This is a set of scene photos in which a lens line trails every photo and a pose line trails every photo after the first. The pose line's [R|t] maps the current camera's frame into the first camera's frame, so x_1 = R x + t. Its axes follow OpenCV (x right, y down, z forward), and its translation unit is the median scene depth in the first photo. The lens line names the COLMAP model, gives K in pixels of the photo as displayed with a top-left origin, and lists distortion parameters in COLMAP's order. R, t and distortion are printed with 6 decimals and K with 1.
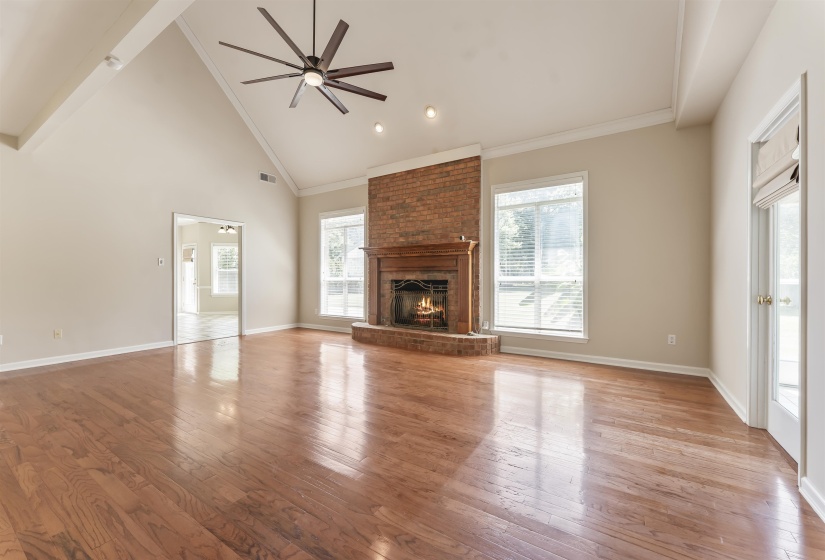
lens RADIAL K [[333.1, 0, 410.7], [0, 333.1, 278.8], [0, 0, 1]] dist [0.002361, 0.000334]
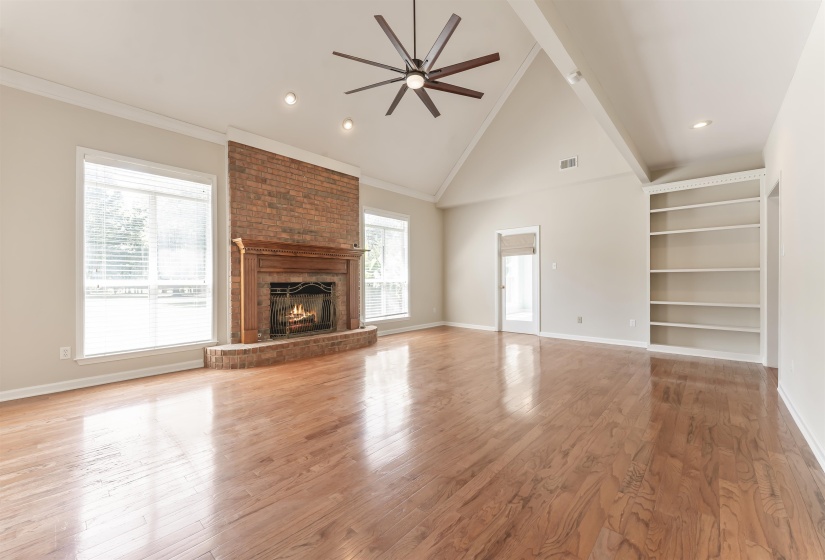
lens RADIAL K [[333.1, 0, 410.5], [0, 333.1, 280.4], [0, 0, 1]] dist [0.002361, 0.000334]
pose [[0.156938, -0.000169, 0.987608, -0.854459], [0.009213, 0.999957, -0.001293, 0.001282], [-0.987566, 0.009302, 0.156933, 0.571540]]
